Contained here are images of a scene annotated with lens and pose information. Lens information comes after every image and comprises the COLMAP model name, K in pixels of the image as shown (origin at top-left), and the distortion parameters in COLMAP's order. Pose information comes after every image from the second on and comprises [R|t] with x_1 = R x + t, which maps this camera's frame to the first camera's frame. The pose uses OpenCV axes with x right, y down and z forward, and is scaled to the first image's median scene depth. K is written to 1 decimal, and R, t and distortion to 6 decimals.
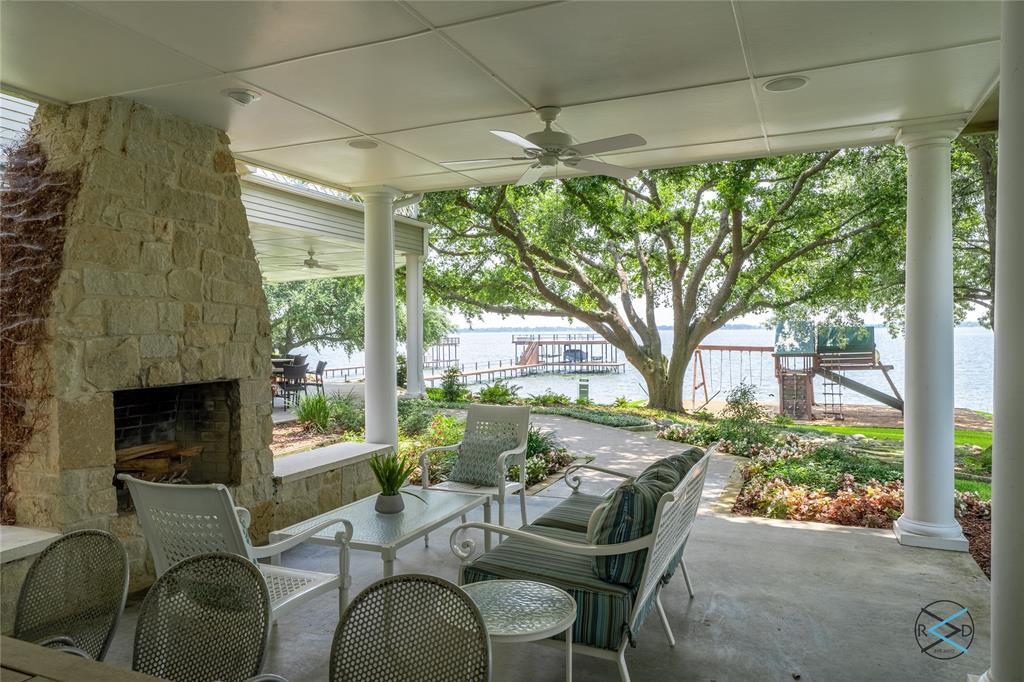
lens RADIAL K [[679.1, 0, 511.2], [0, 679.1, 339.9], [0, 0, 1]] dist [-0.002697, -0.000030]
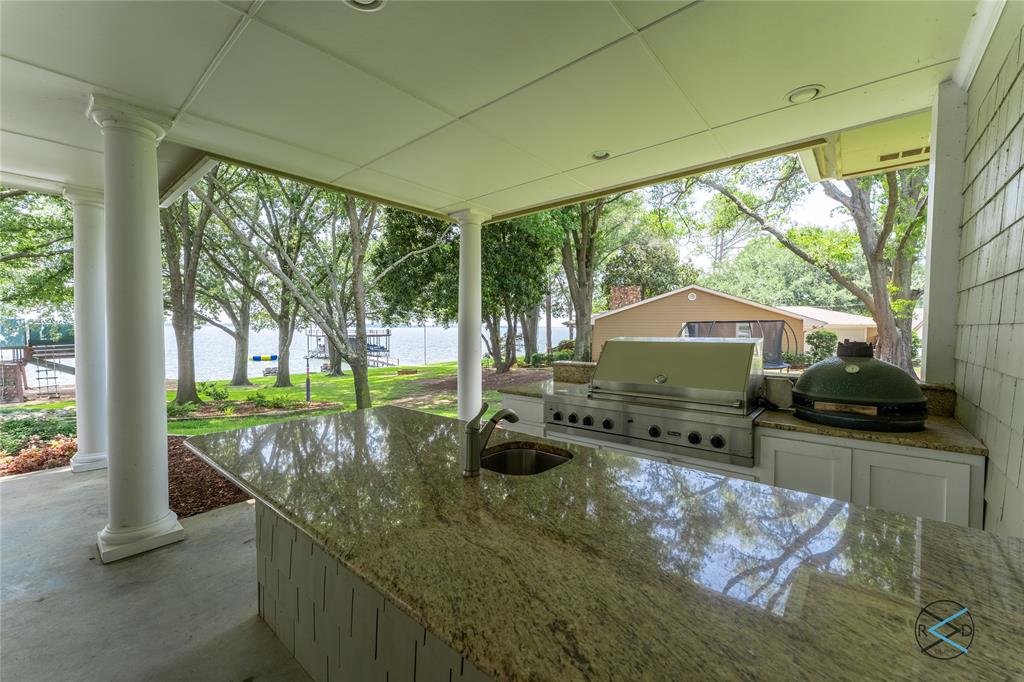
lens RADIAL K [[407.7, 0, 513.6], [0, 407.7, 343.2], [0, 0, 1]] dist [-0.000231, -0.000393]
pose [[0.282398, -0.020484, 0.959079, 0.000150], [0.000659, 0.999776, 0.021160, 0.000239], [-0.959297, -0.005343, 0.282349, -0.034129]]
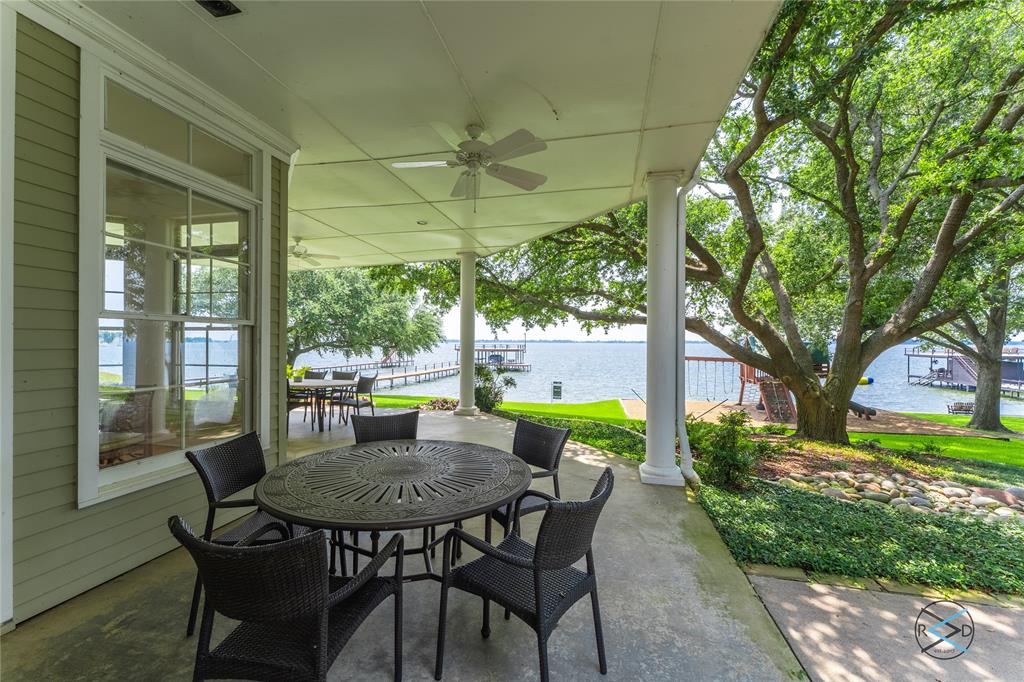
lens RADIAL K [[407.7, 0, 507.7], [0, 407.7, 344.2], [0, 0, 1]] dist [-0.000231, -0.000393]
pose [[0.982672, 0.014856, 0.184757, -0.179219], [-0.013319, 0.999866, -0.009554, -0.003314], [-0.184874, 0.006927, 0.982738, 0.436145]]
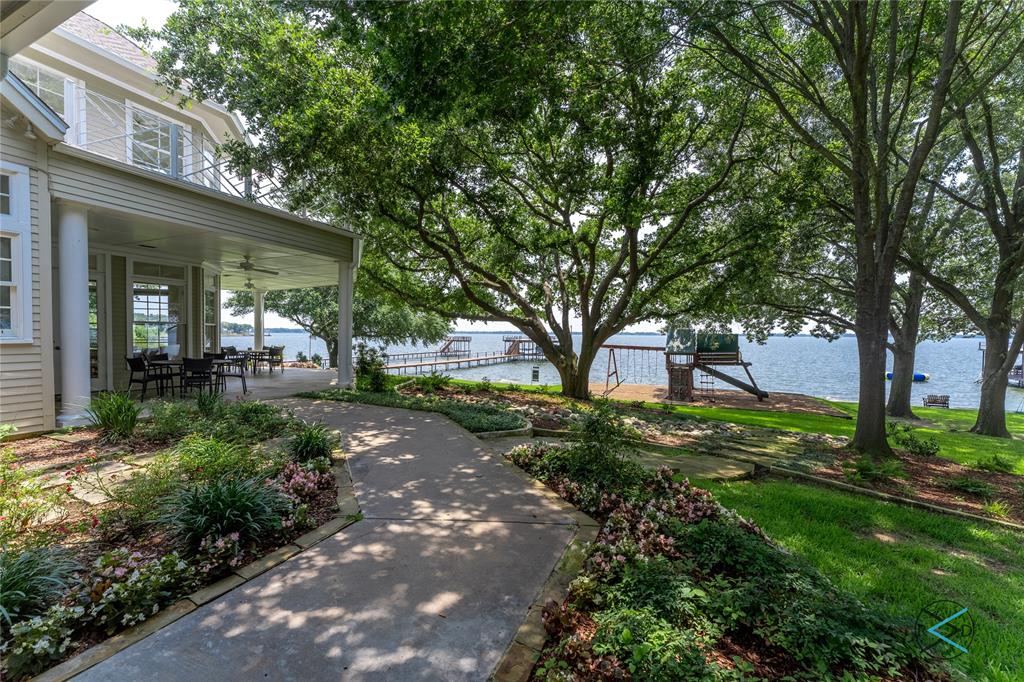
lens RADIAL K [[407.7, 0, 509.6], [0, 407.7, 343.0], [0, 0, 1]] dist [-0.000231, -0.000393]
pose [[0.999778, 0.020376, -0.005437, 0.081994], [-0.020322, 0.999745, 0.009804, -0.000932], [0.005636, -0.009692, 0.999937, 0.185791]]
